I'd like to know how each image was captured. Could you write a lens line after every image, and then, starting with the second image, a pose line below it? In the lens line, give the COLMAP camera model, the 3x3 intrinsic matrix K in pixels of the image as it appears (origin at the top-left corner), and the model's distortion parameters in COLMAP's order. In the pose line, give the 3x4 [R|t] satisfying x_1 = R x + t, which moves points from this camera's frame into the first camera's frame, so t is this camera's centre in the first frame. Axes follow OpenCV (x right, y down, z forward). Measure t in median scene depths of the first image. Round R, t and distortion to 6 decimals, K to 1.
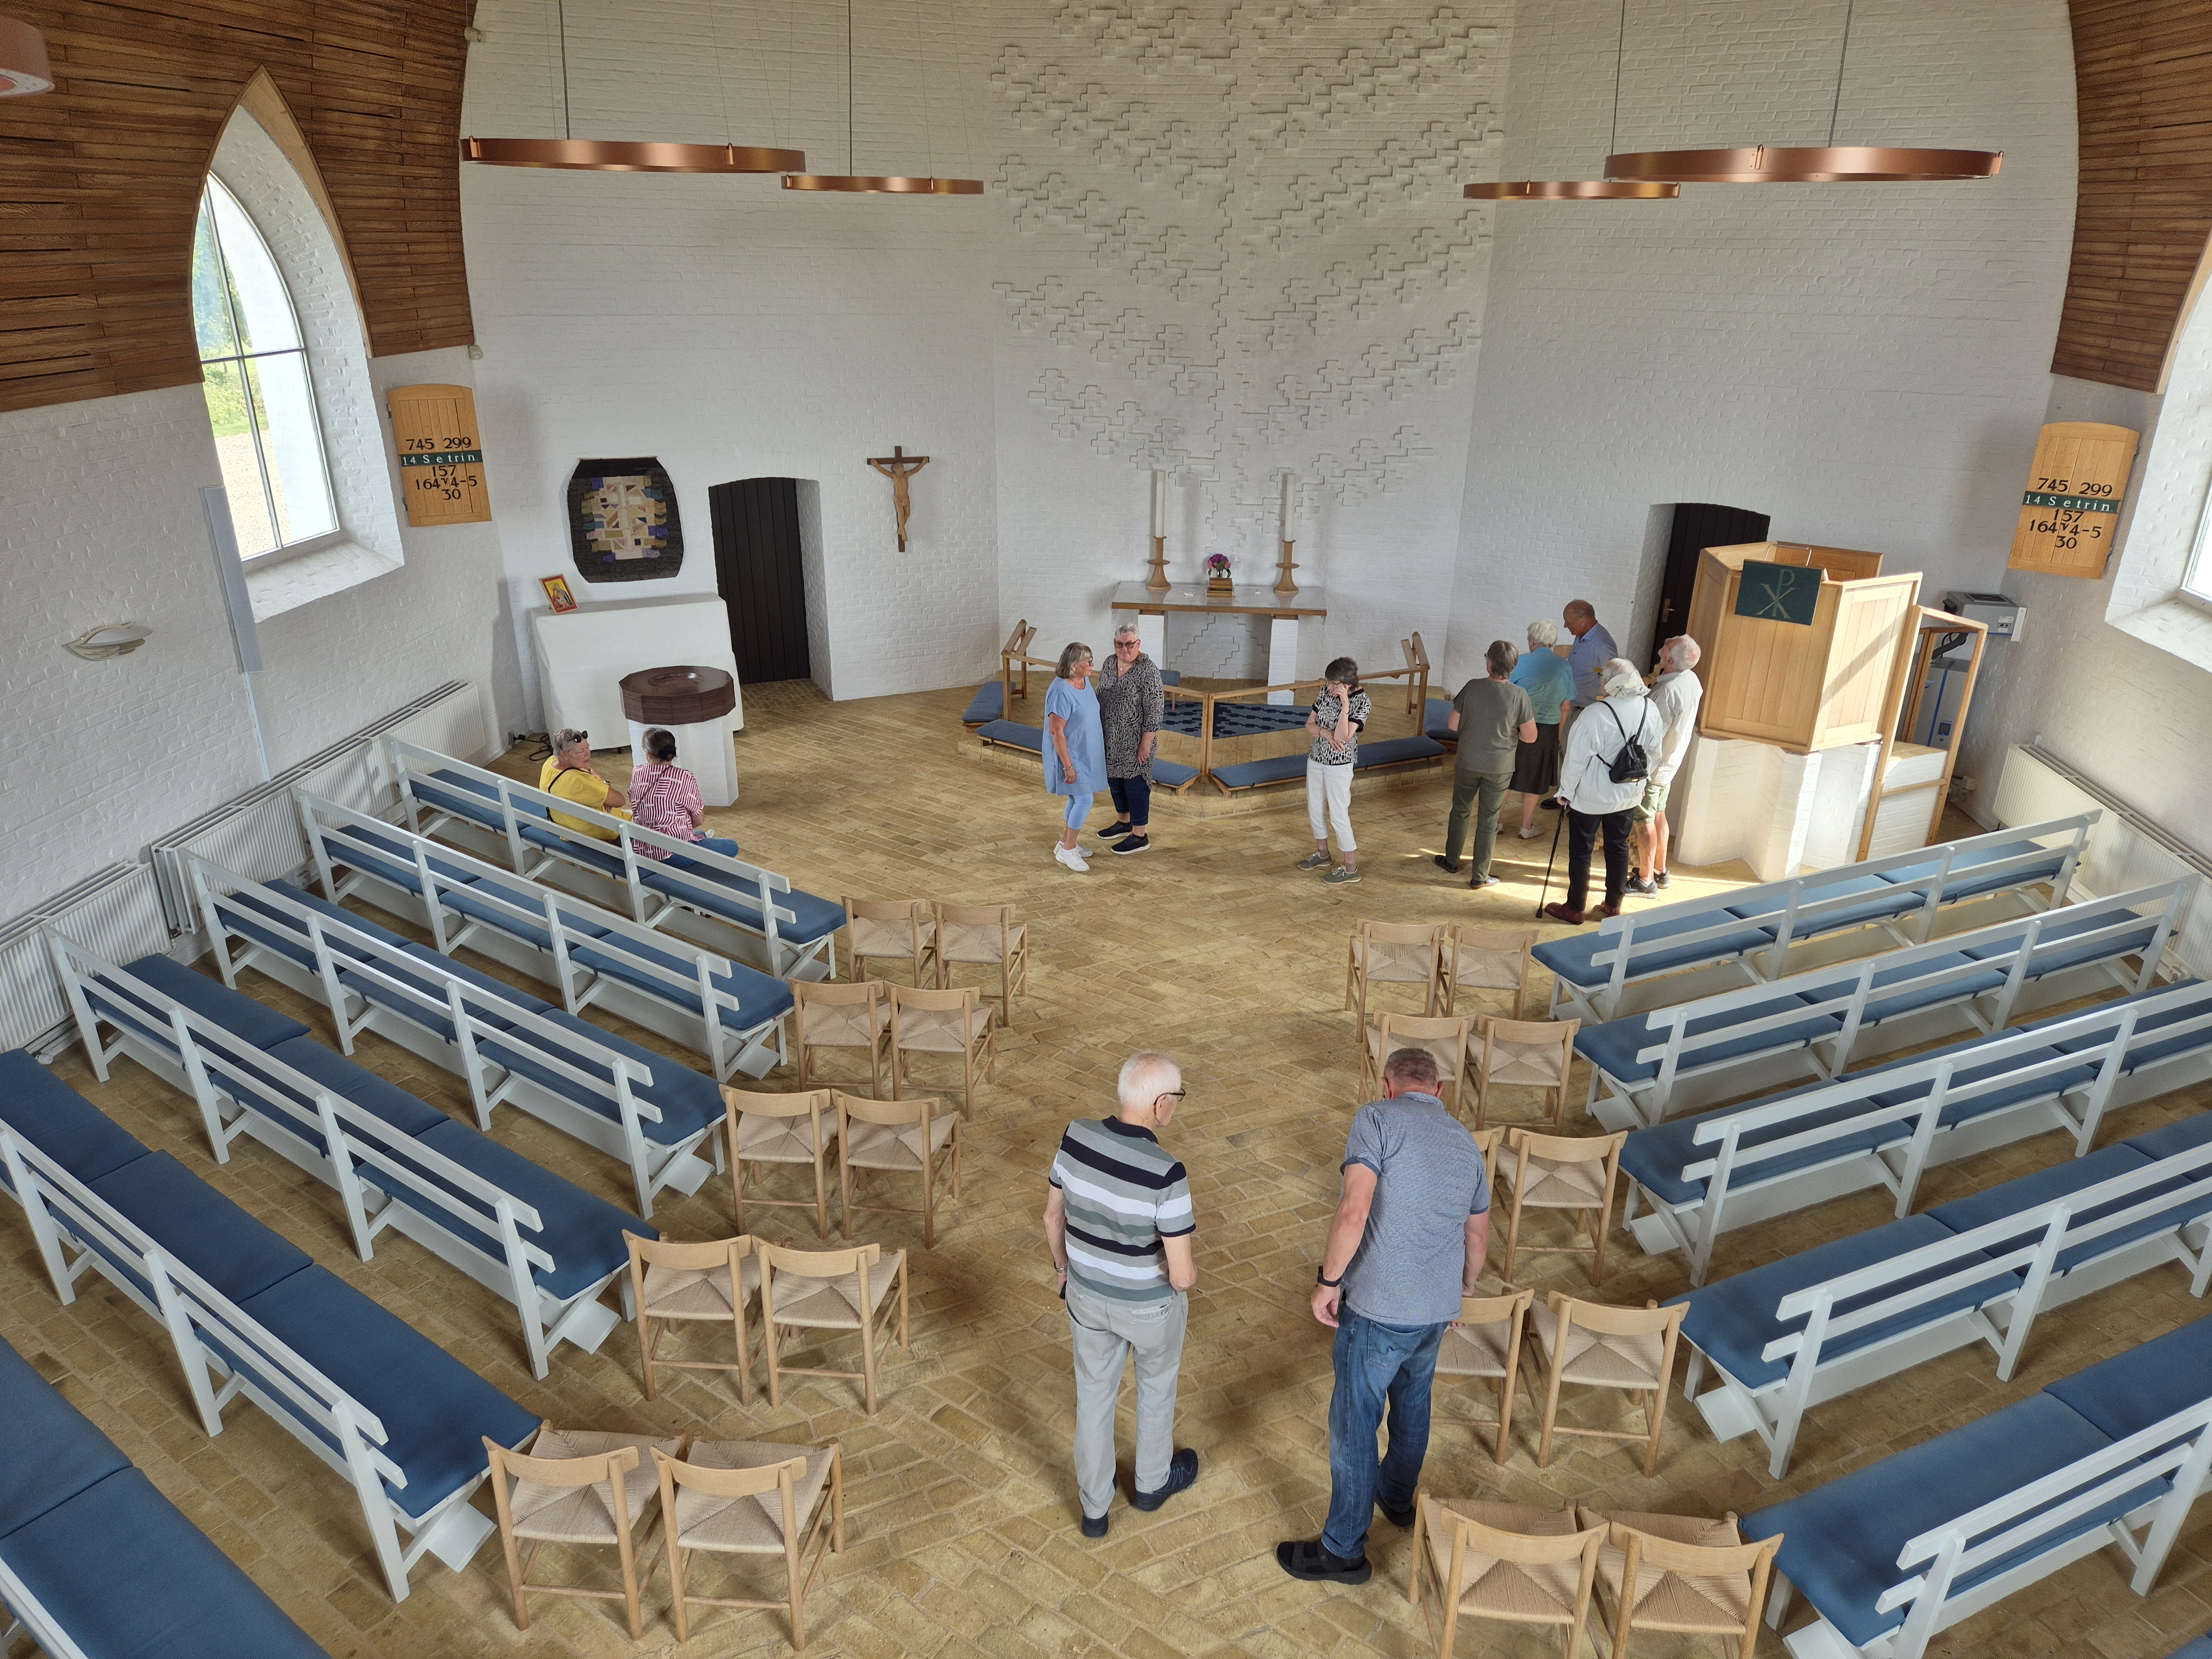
lens RADIAL K [[1464.9, 0, 1141.9], [0, 1464.9, 822.2], [0, 0, 1]] dist [0.080919, -0.078502]
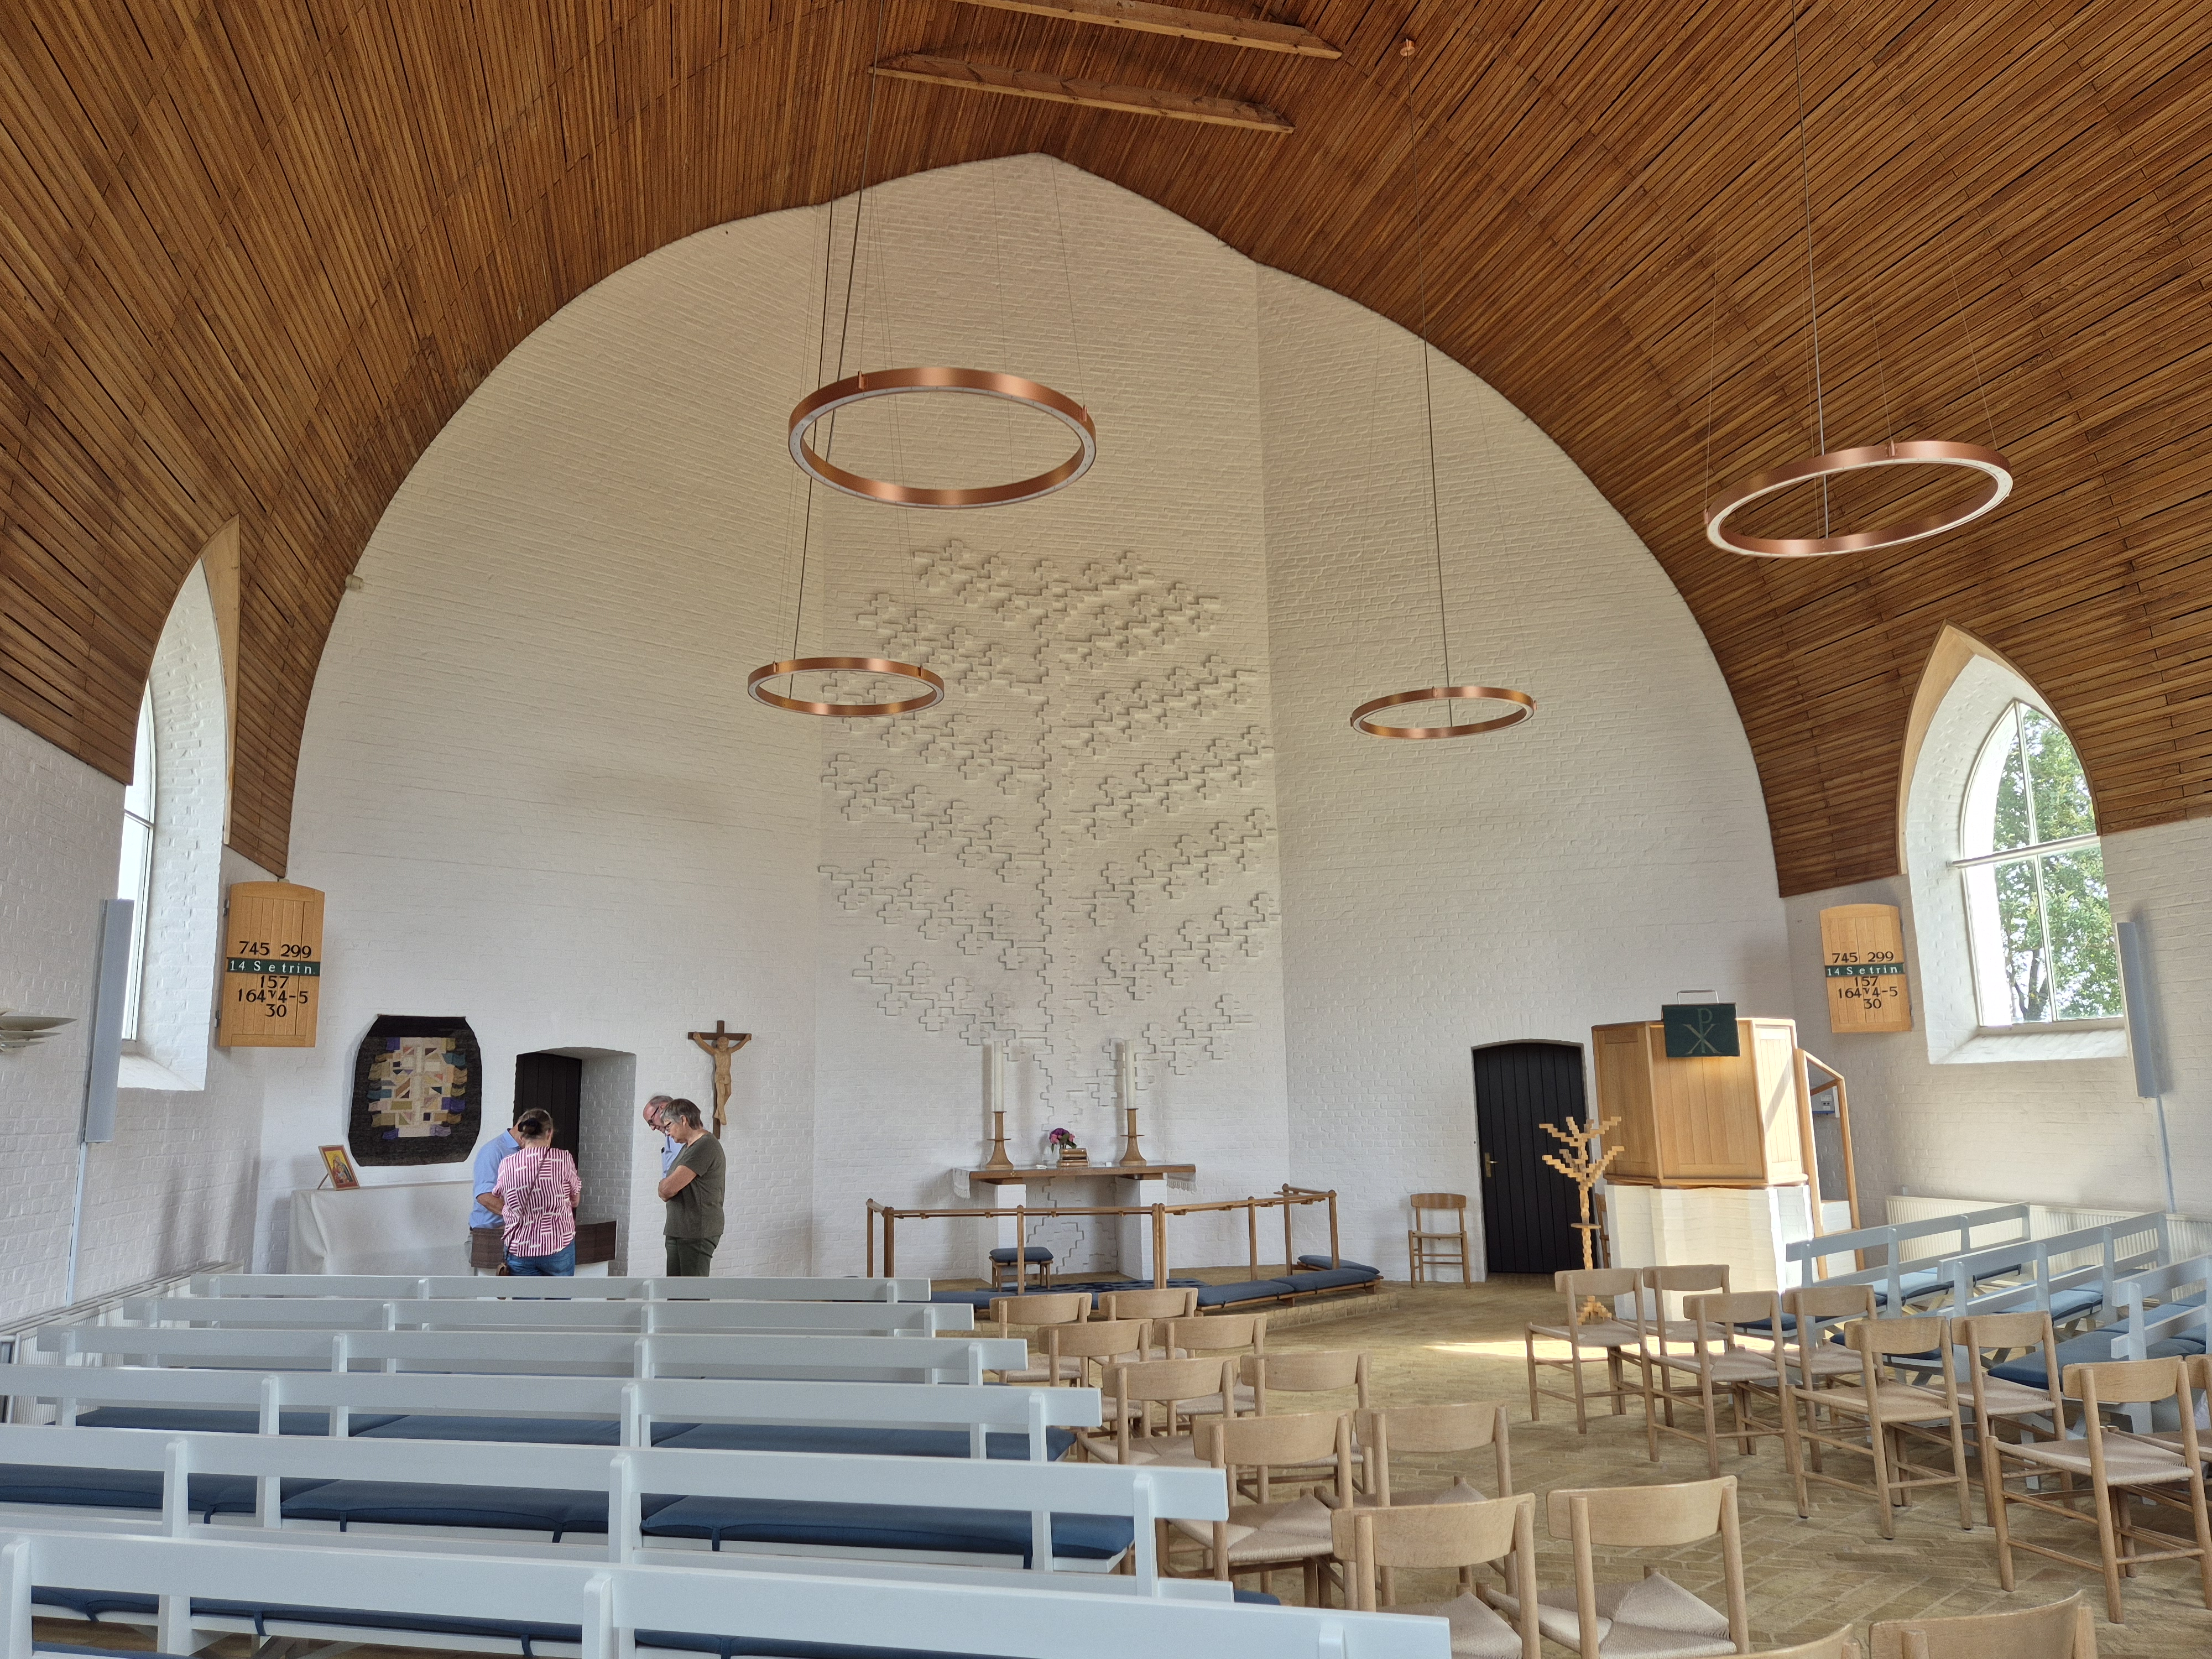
lens RADIAL K [[1551.4, 0, 1106.0], [0, 1551.4, 829.5], [0, 0, 1]] dist [0.091321, -0.113107]
pose [[0.942904, 0.021150, 0.332392, -0.282174], [0.156270, 0.853222, -0.497586, 0.171520], [-0.294128, 0.521119, 0.801202, 0.104485]]
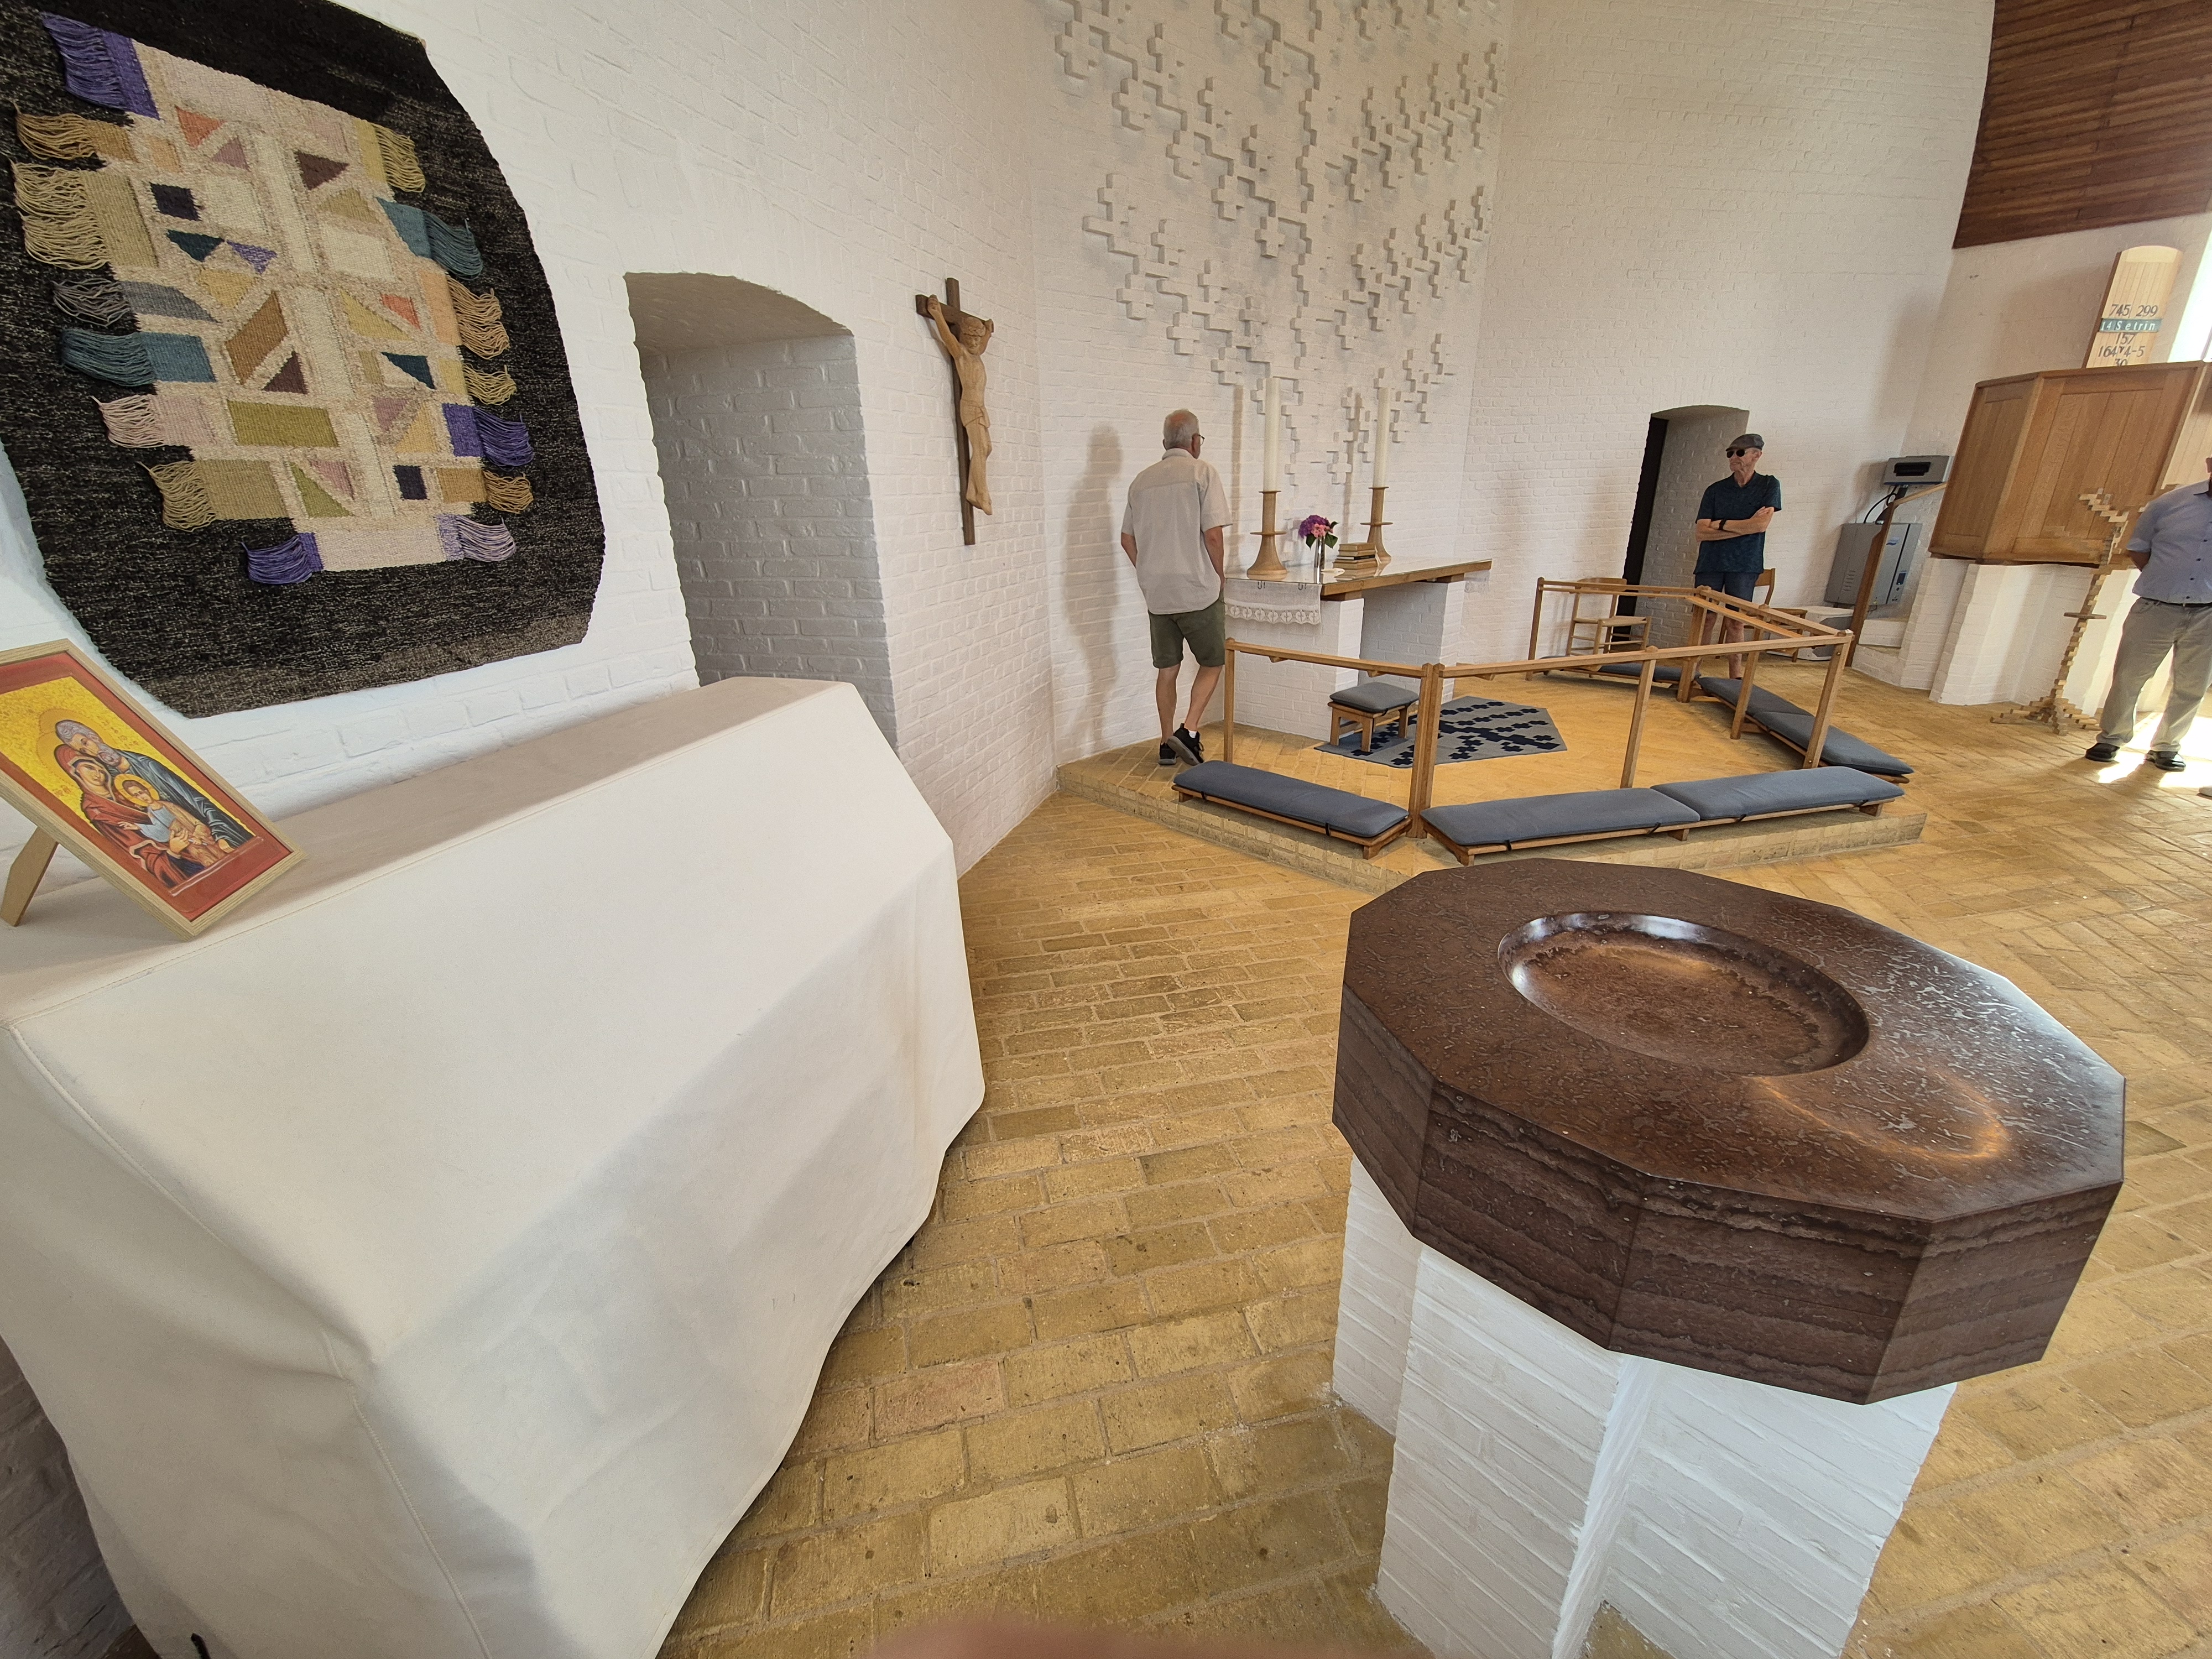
lens RADIAL K [[910.3, 0, 1106.0], [0, 910.3, 829.5], [0, 0, 1]] dist [0.002720, -0.002380]
pose [[0.680127, -0.289216, 0.673634, -0.378302], [0.306515, 0.946903, 0.097071, -0.128073], [-0.665940, 0.140458, 0.732663, 0.860592]]
